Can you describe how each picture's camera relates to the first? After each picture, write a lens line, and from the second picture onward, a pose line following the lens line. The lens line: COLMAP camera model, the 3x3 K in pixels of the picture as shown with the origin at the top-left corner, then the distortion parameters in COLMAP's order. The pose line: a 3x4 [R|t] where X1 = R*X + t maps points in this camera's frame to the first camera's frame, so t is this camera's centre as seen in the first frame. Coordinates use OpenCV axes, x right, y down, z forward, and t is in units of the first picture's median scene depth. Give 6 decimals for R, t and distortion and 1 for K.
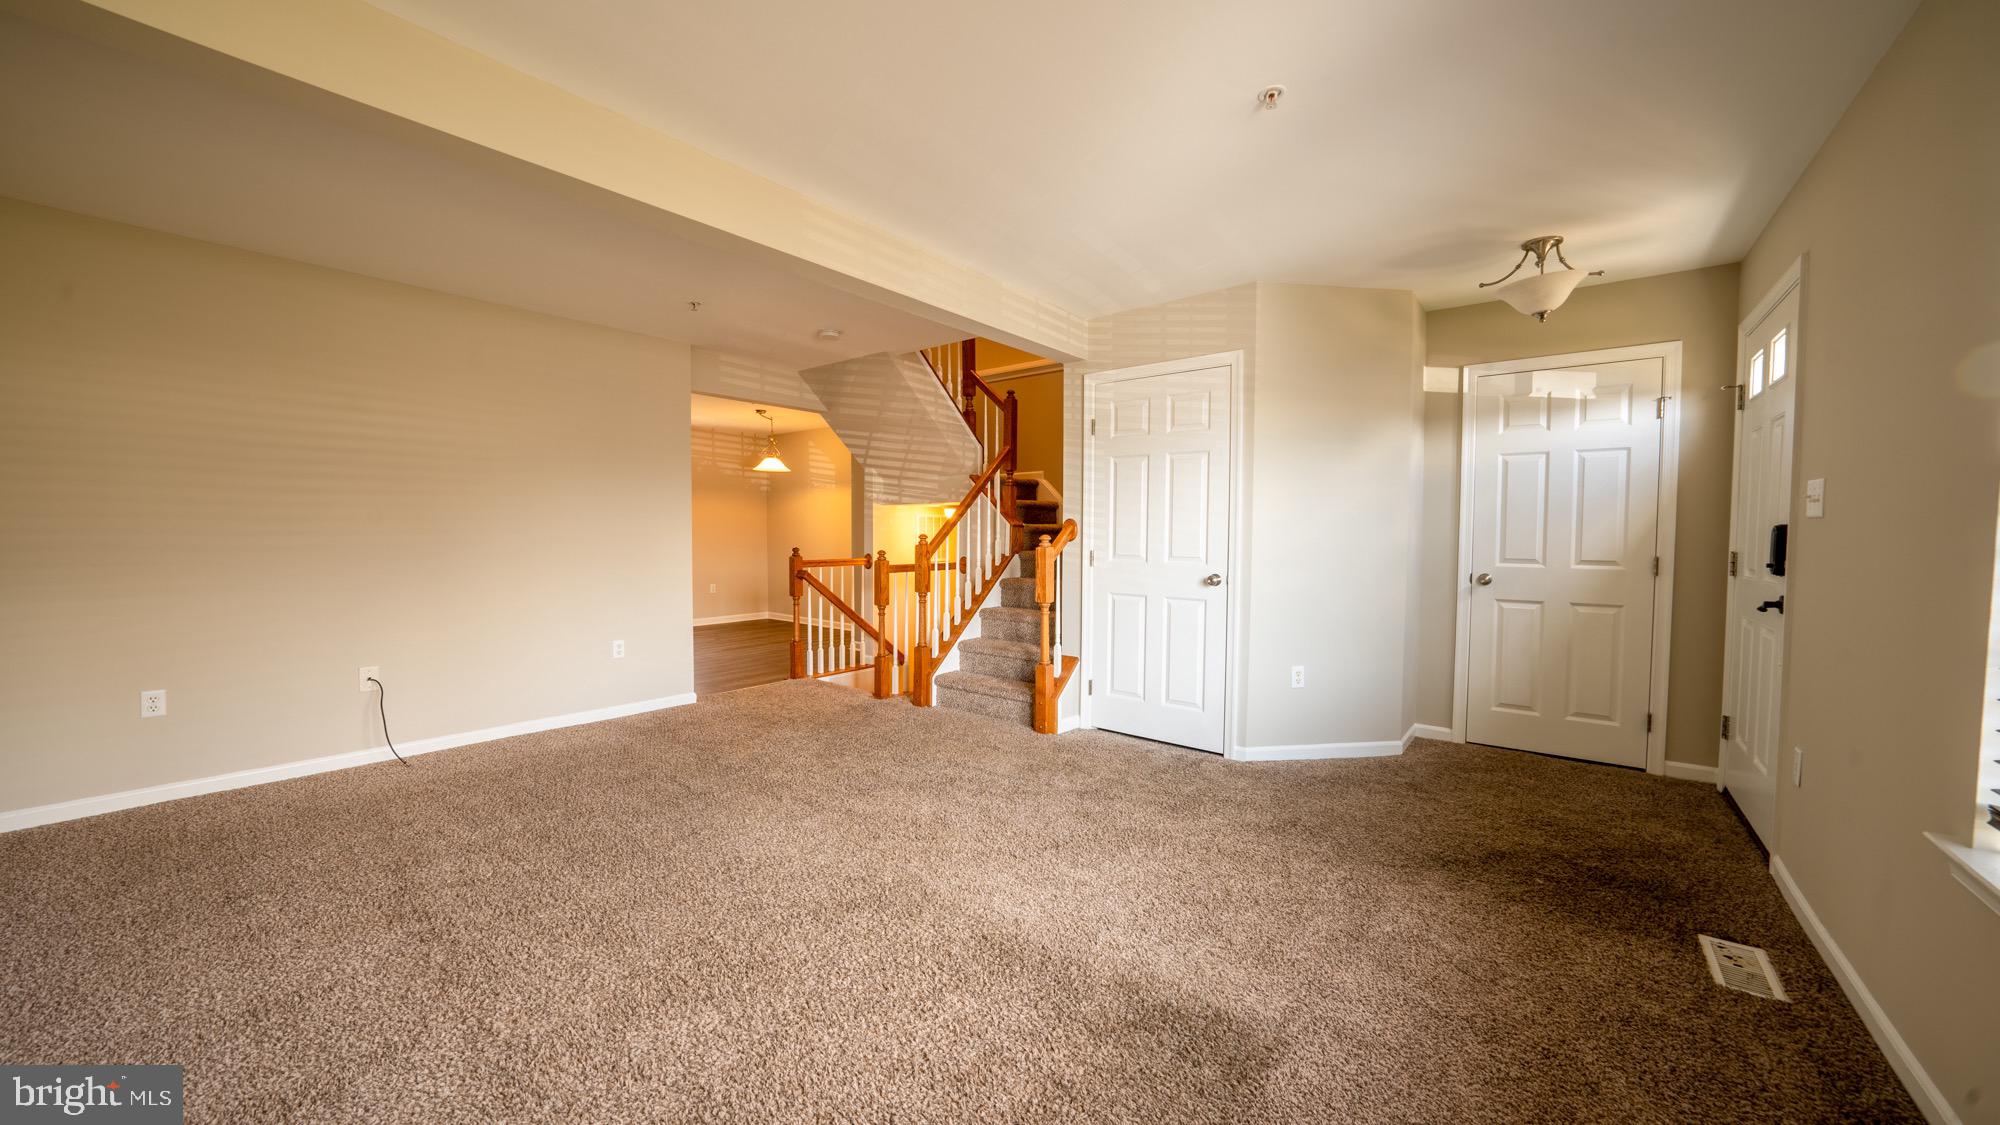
lens RADIAL K [[704.1, 0, 999.9], [0, 704.1, 561.6], [0, 0, 1]] dist [-0.003031, 0.000006]
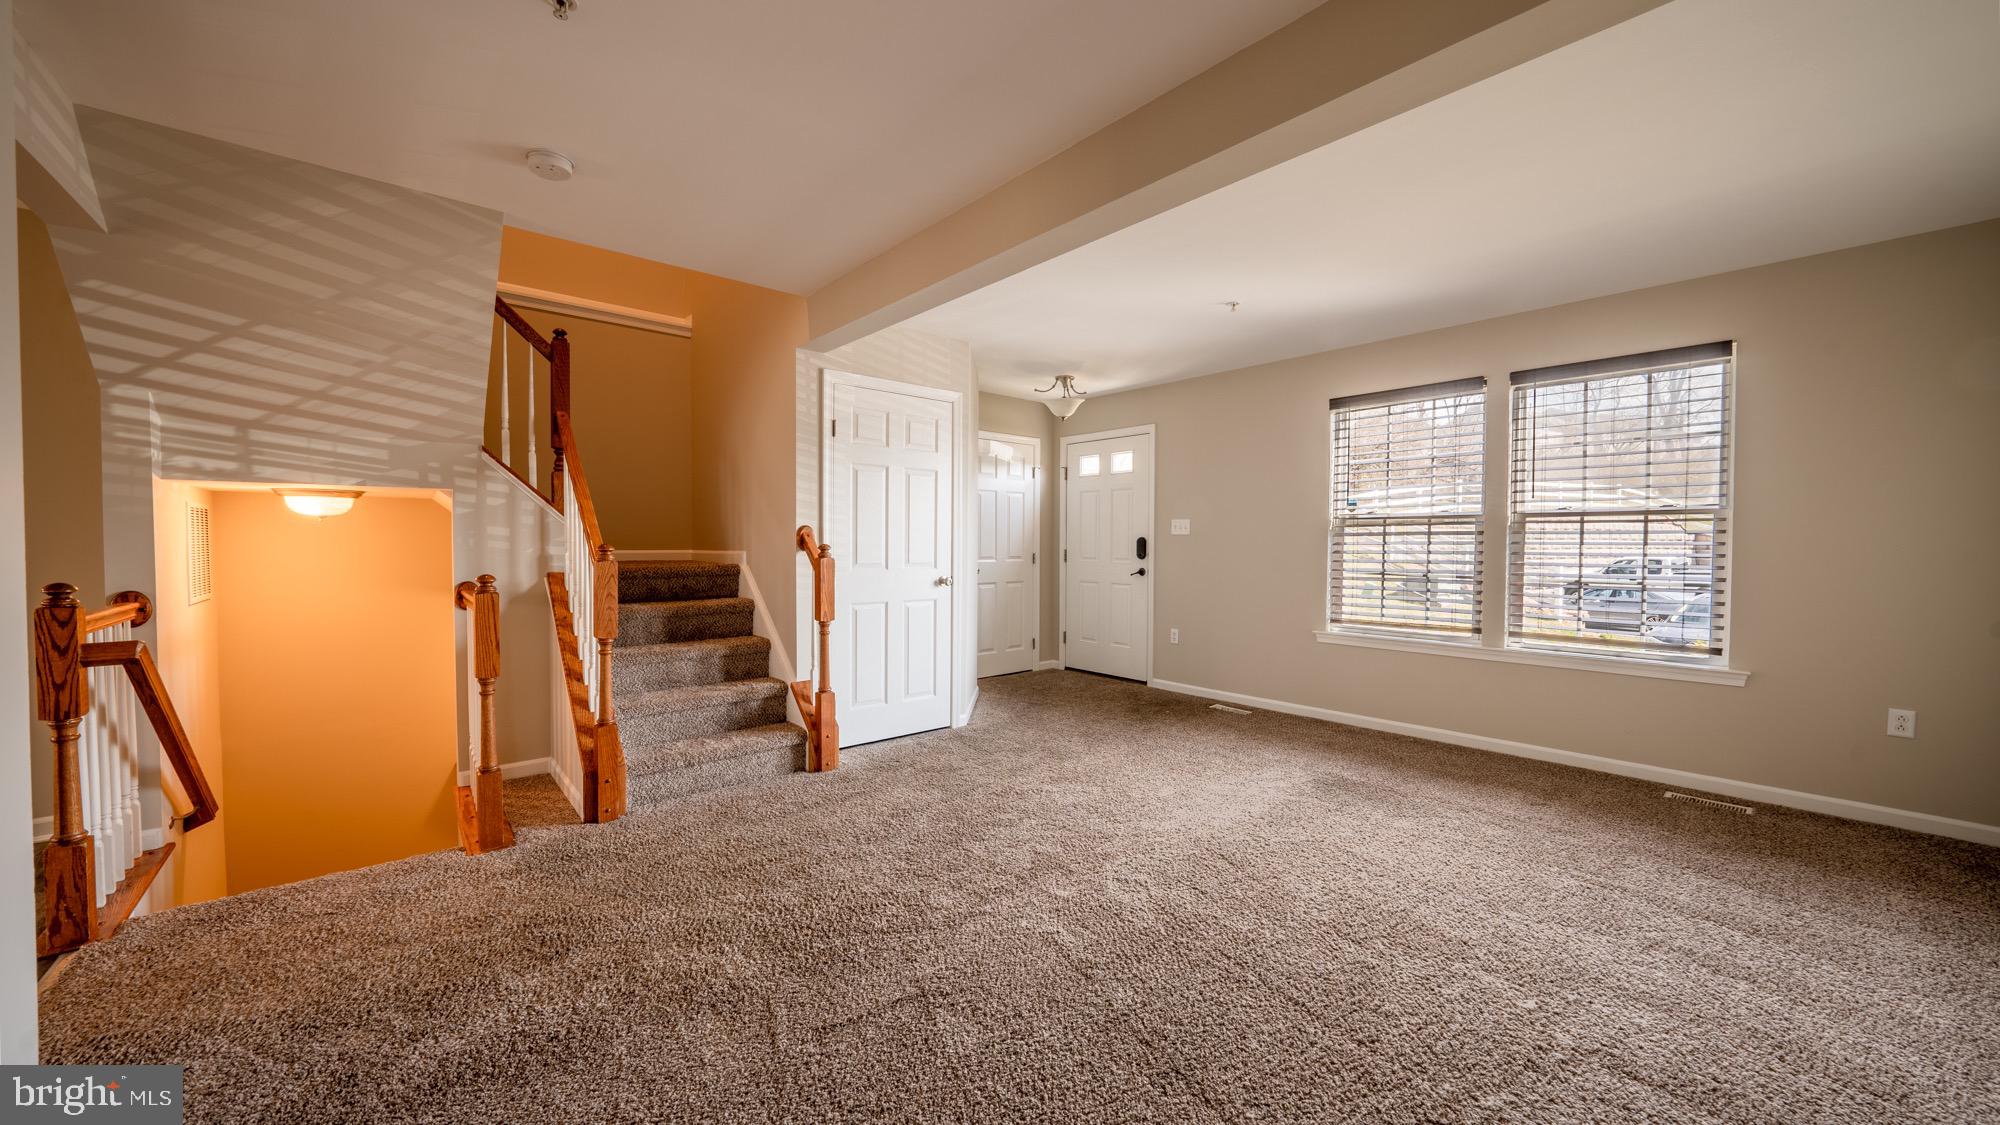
lens RADIAL K [[704.1, 0, 995.2], [0, 704.1, 560.2], [0, 0, 1]] dist [-0.003031, 0.000006]
pose [[0.189765, -0.031088, 0.981337, -0.783472], [0.037764, 0.998990, 0.024344, -0.031845], [-0.981103, 0.032440, 0.190747, 0.646729]]
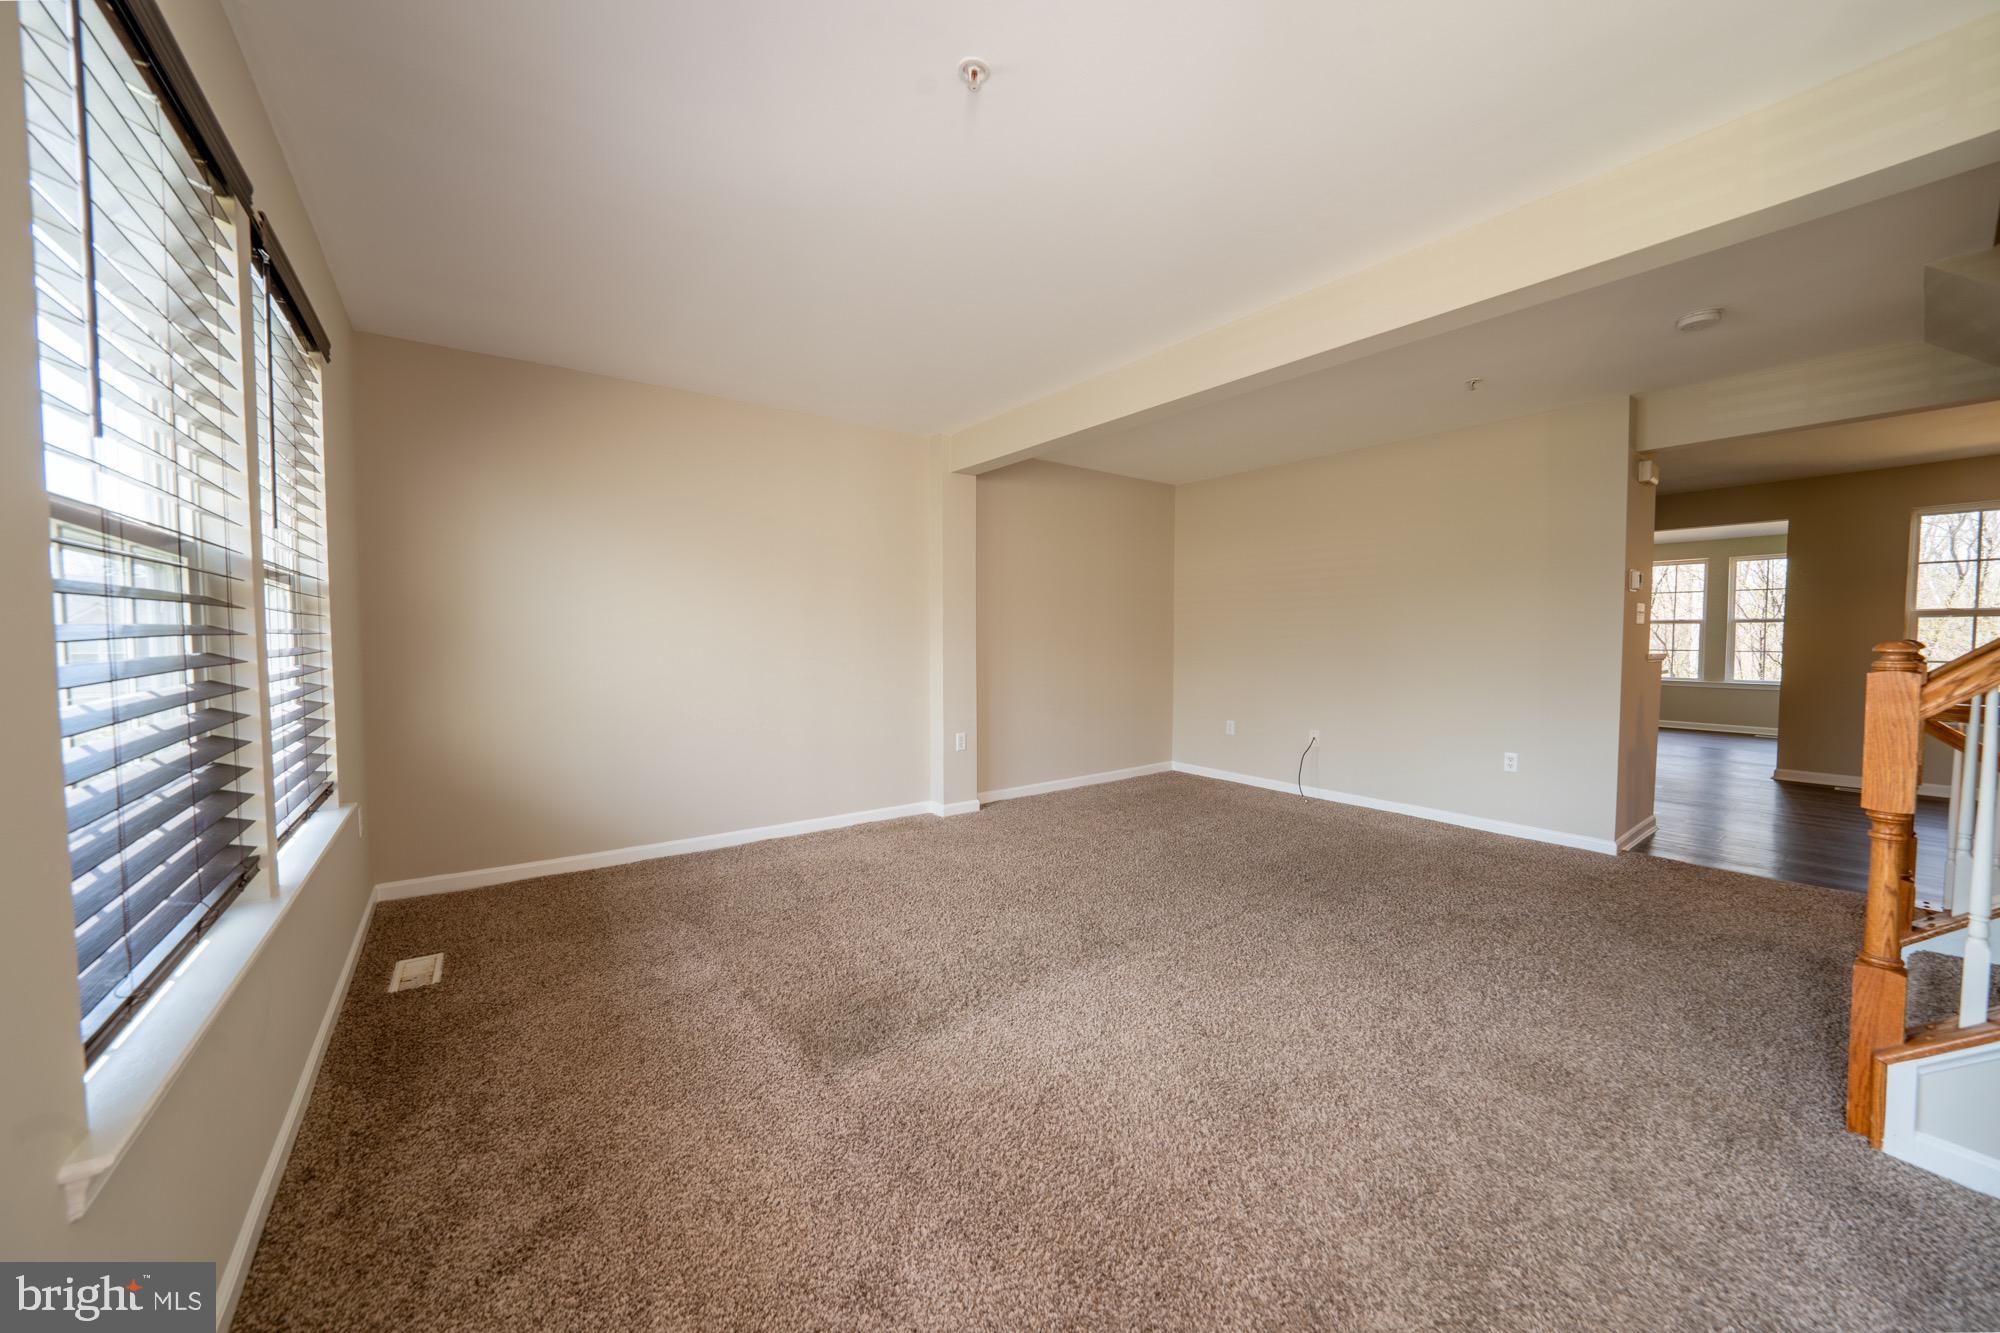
lens RADIAL K [[688.4, 0, 1004.3], [0, 688.4, 664.0], [0, 0, 1]] dist [-0.002896, 0.000357]
pose [[-0.182591, 0.036698, -0.982504, 0.557113], [-0.049809, 0.997675, 0.046521, -0.017096], [0.981926, 0.057432, -0.180338, 0.589996]]
